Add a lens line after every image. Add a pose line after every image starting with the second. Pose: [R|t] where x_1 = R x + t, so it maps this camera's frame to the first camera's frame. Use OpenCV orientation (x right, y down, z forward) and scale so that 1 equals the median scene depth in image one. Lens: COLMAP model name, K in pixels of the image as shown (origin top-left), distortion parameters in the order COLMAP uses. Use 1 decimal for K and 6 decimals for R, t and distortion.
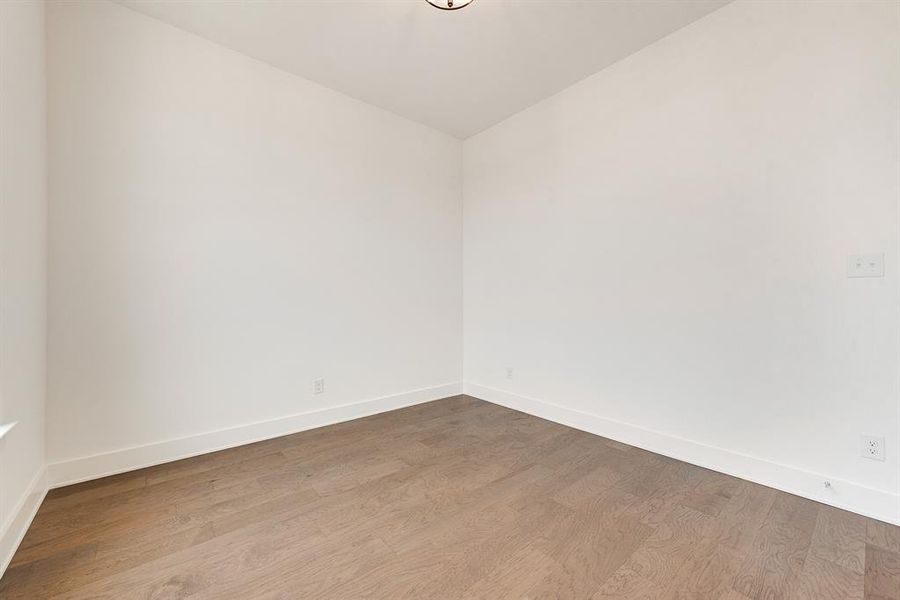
lens RADIAL K [[353.6, 0, 450.0], [0, 353.6, 300.0], [0, 0, 1]] dist [-0.000642, -0.000034]
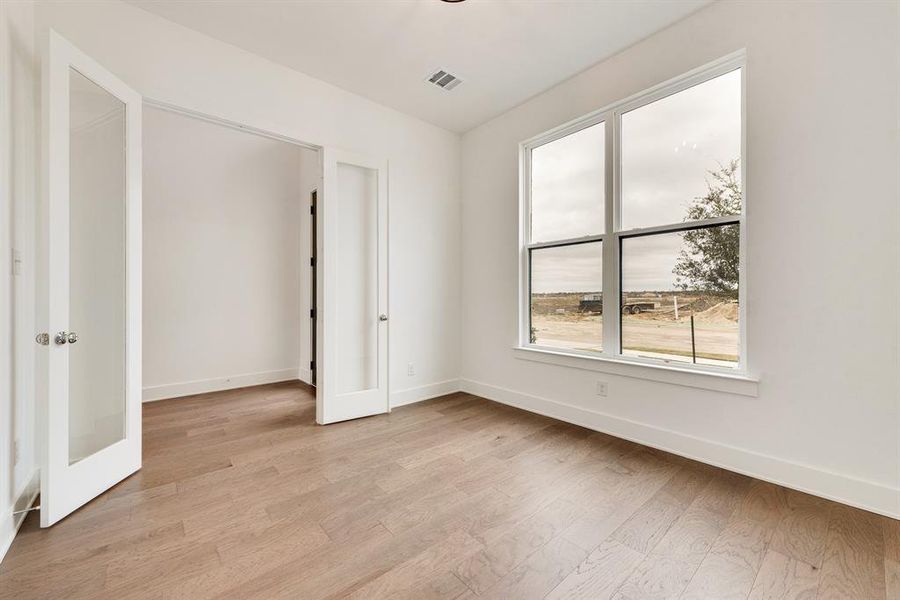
lens RADIAL K [[353.6, 0, 450.0], [0, 353.6, 300.0], [0, 0, 1]] dist [-0.000642, -0.000034]
pose [[-0.999986, -0.004315, -0.002956, 0.014001], [-0.004329, 0.999979, 0.004788, -0.002323], [0.002936, 0.004801, -0.999984, 1.924643]]
